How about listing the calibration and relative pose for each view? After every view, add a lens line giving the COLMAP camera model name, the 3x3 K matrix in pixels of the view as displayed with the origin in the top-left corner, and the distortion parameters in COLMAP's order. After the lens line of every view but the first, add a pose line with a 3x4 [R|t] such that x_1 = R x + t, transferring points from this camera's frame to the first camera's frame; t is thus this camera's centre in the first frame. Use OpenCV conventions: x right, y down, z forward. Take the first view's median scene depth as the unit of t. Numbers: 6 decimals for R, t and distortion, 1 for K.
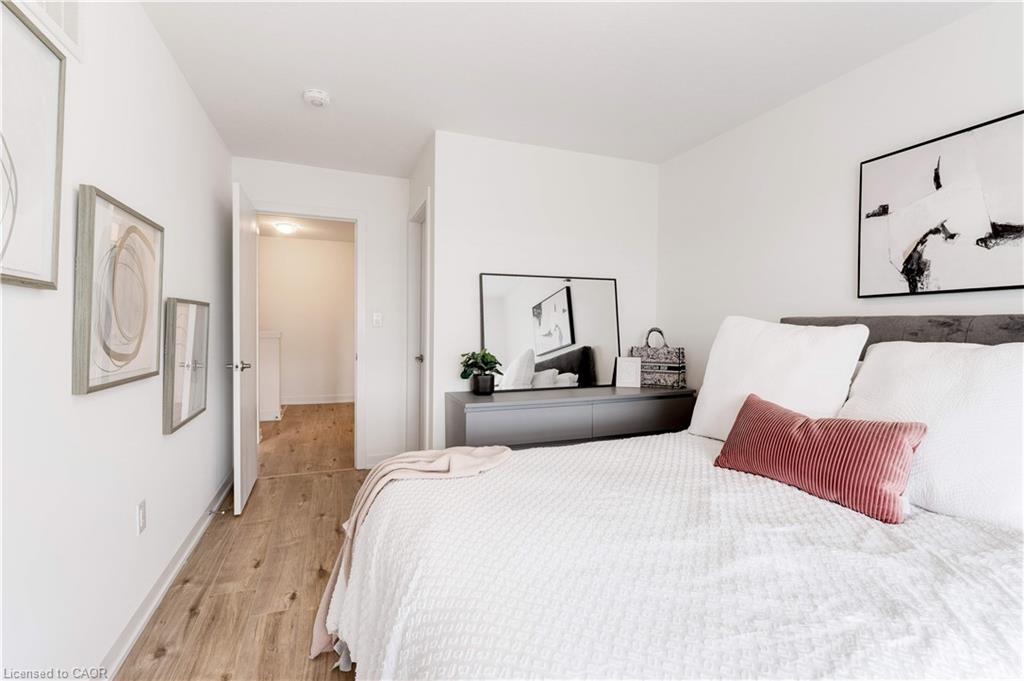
lens RADIAL K [[462.1, 0, 510.0], [0, 462.1, 339.5], [0, 0, 1]] dist [-0.005201, 0.000656]
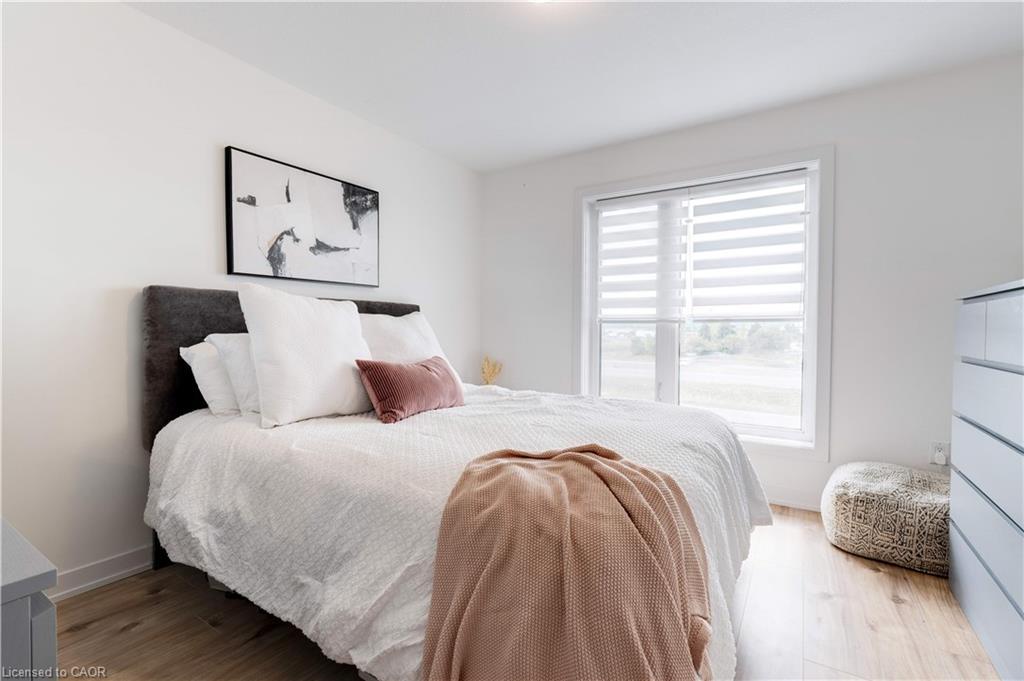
lens RADIAL K [[462.1, 0, 510.0], [0, 462.1, 339.5], [0, 0, 1]] dist [-0.005201, 0.000656]
pose [[-0.586671, -0.020343, 0.809570, -0.550598], [0.014496, 0.999260, 0.035615, 0.036649], [-0.809696, 0.032629, -0.585942, 1.268670]]
